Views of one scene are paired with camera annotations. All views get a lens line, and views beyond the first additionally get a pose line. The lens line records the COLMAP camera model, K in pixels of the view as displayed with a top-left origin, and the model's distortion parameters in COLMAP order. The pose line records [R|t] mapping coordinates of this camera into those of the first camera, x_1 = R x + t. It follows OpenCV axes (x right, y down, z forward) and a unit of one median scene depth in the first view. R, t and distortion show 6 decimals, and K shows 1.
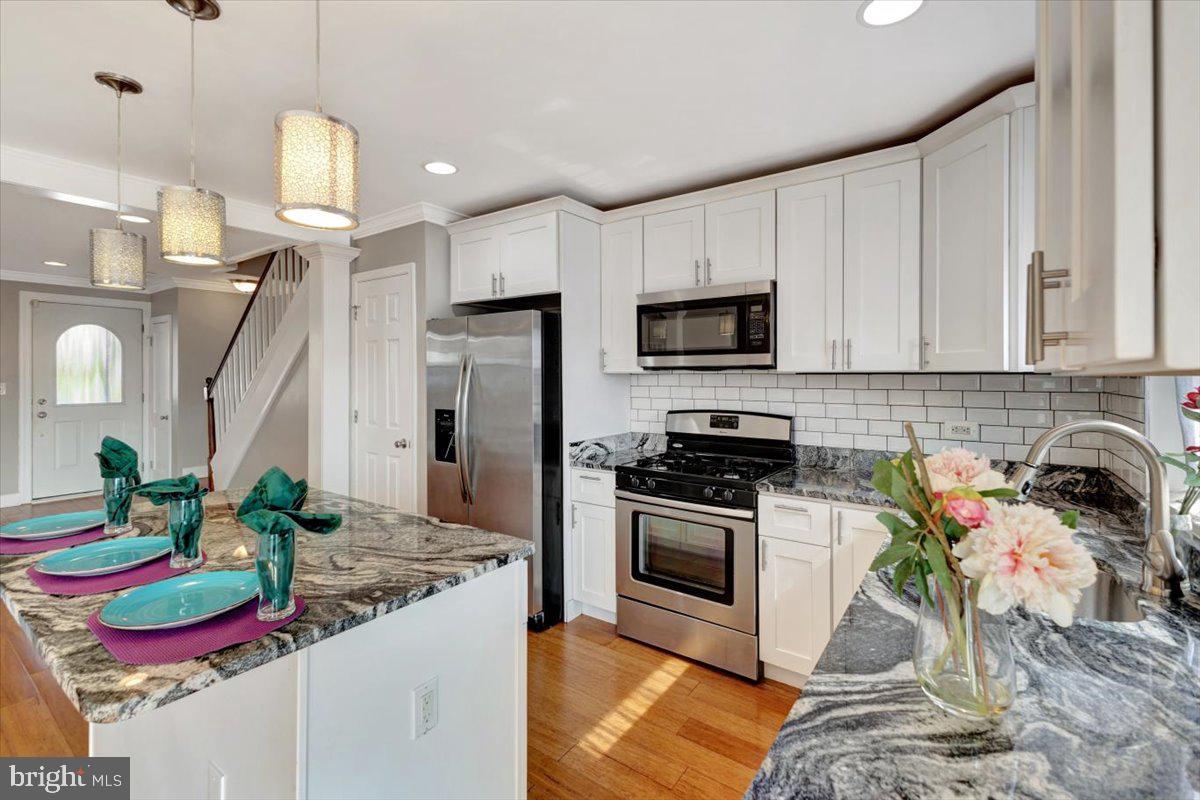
lens RADIAL K [[516.3, 0, 608.7], [0, 516.3, 374.5], [0, 0, 1]] dist [0.001775, -0.000745]
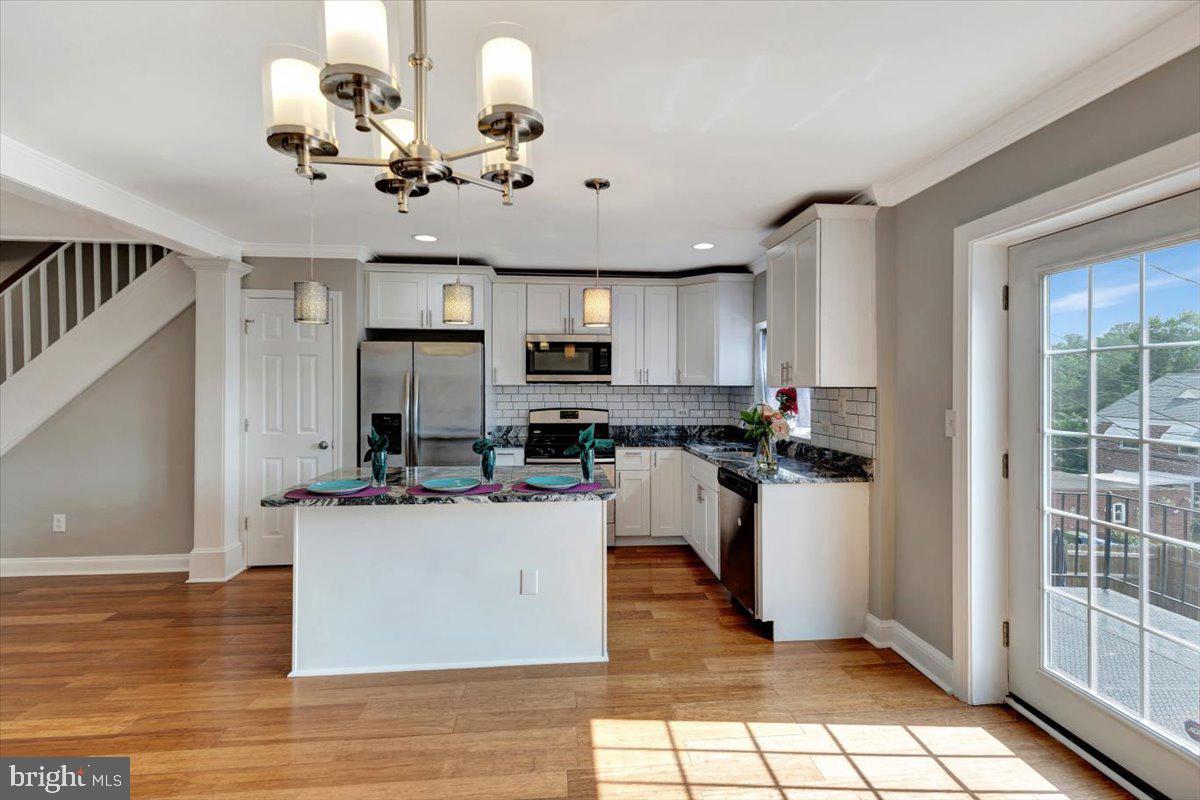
lens RADIAL K [[536.7, 0, 601.9], [0, 536.7, 394.1], [0, 0, 1]] dist [0.016322, -0.004055]
pose [[0.762091, -0.009388, 0.647402, -0.871312], [-0.002971, 0.999834, 0.017995, -0.005998], [-0.647463, -0.015637, 0.761936, -0.402281]]
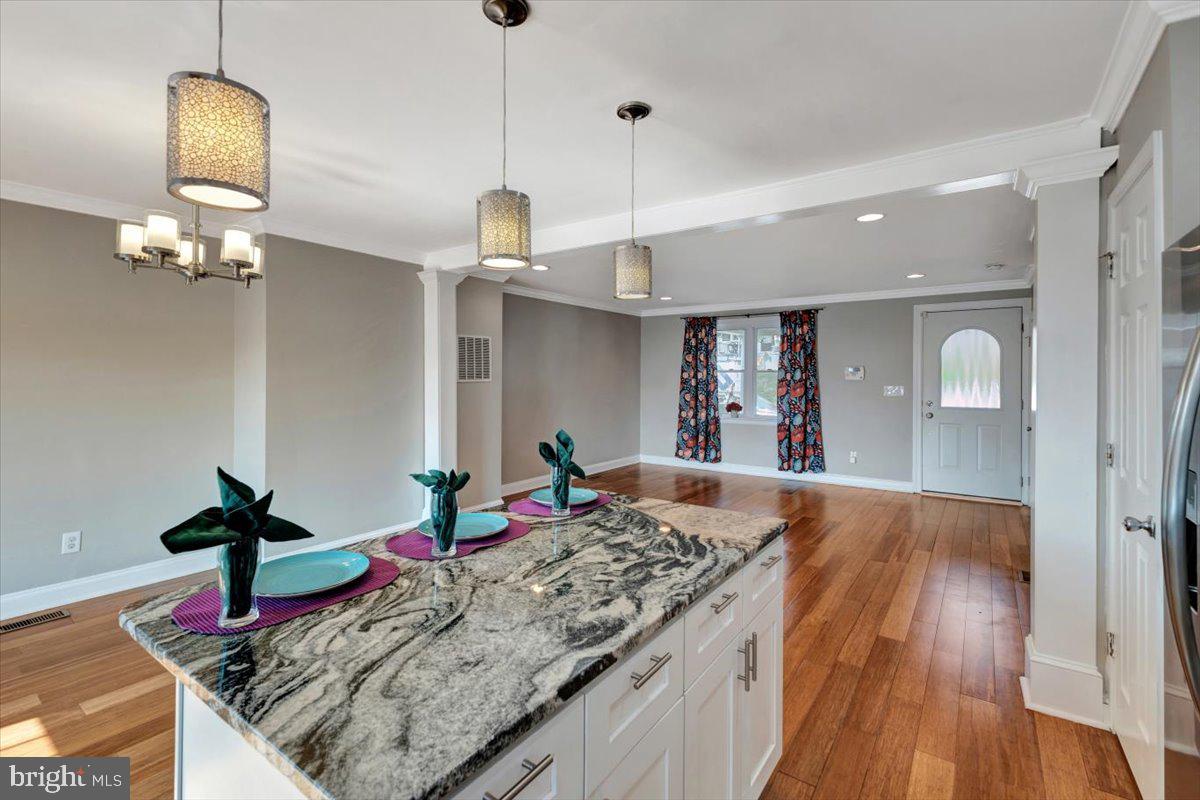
lens RADIAL K [[536.7, 0, 592.8], [0, 536.7, 375.1], [0, 0, 1]] dist [0.016322, -0.004055]
pose [[-0.020039, -0.004194, -0.999790, 0.135768], [-0.004489, 0.999982, -0.004104, 0.001046], [0.999789, 0.004406, -0.020058, 0.631856]]
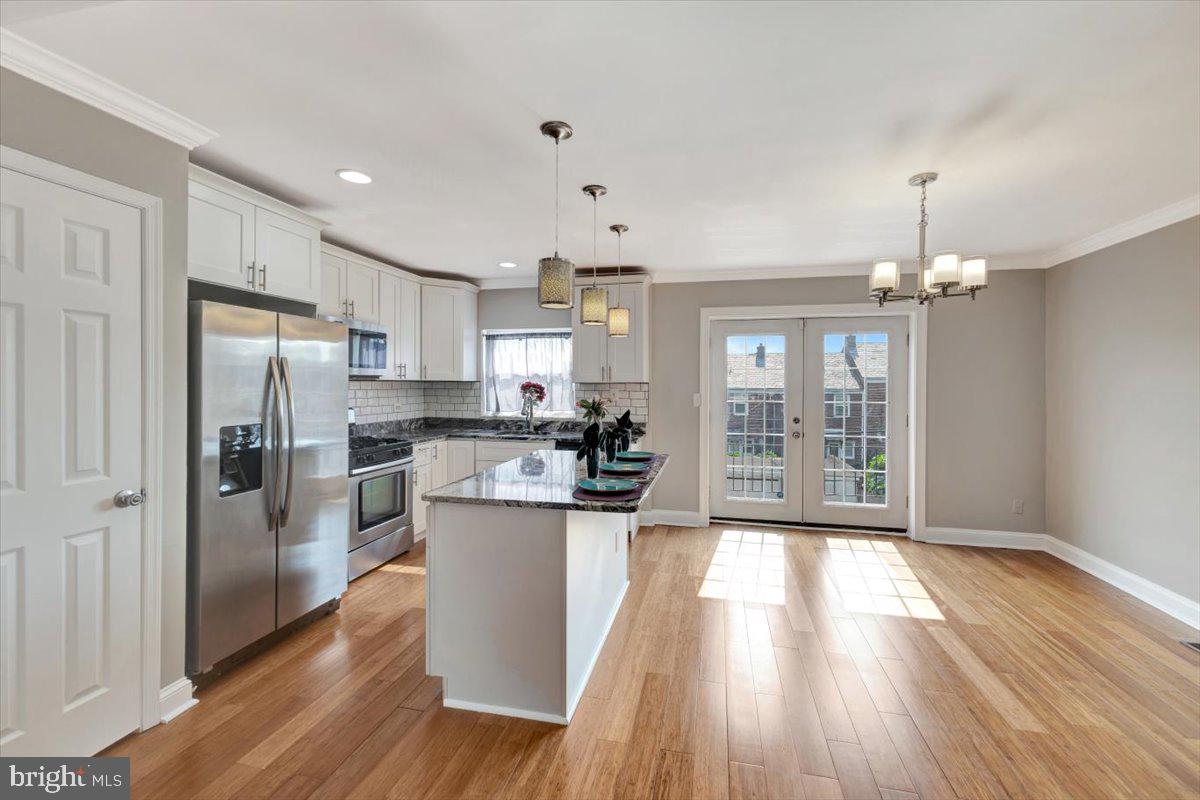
lens RADIAL K [[516.3, 0, 602.8], [0, 516.3, 387.9], [0, 0, 1]] dist [0.001775, -0.000745]
pose [[-0.375023, -0.011991, 0.926938, -1.401800], [-0.008100, 0.999921, 0.009658, 0.000088], [-0.926980, -0.003886, -0.375090, 0.893845]]
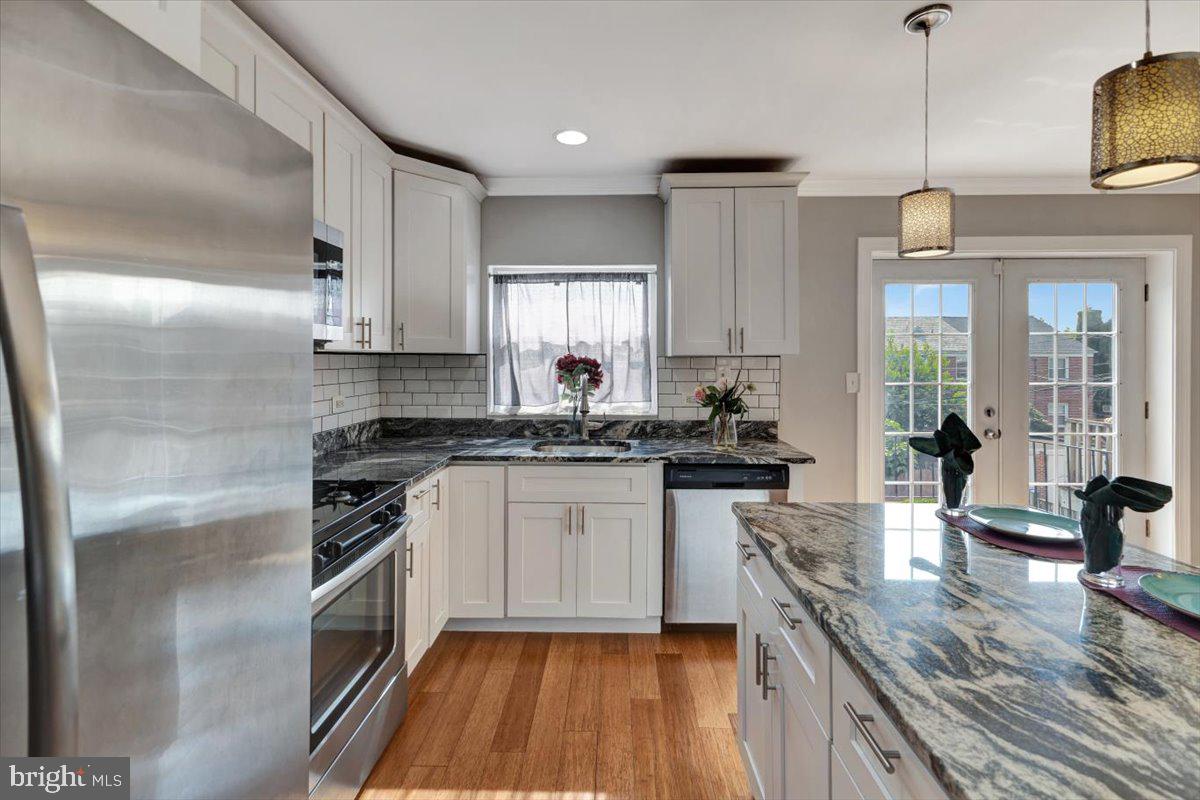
lens RADIAL K [[536.7, 0, 608.5], [0, 536.7, 362.8], [0, 0, 1]] dist [0.016322, -0.004055]
pose [[-0.560285, -0.009837, 0.828242, -0.531676], [-0.005032, 0.999951, 0.008472, 0.005493], [-0.828285, 0.000579, -0.560307, 1.029514]]
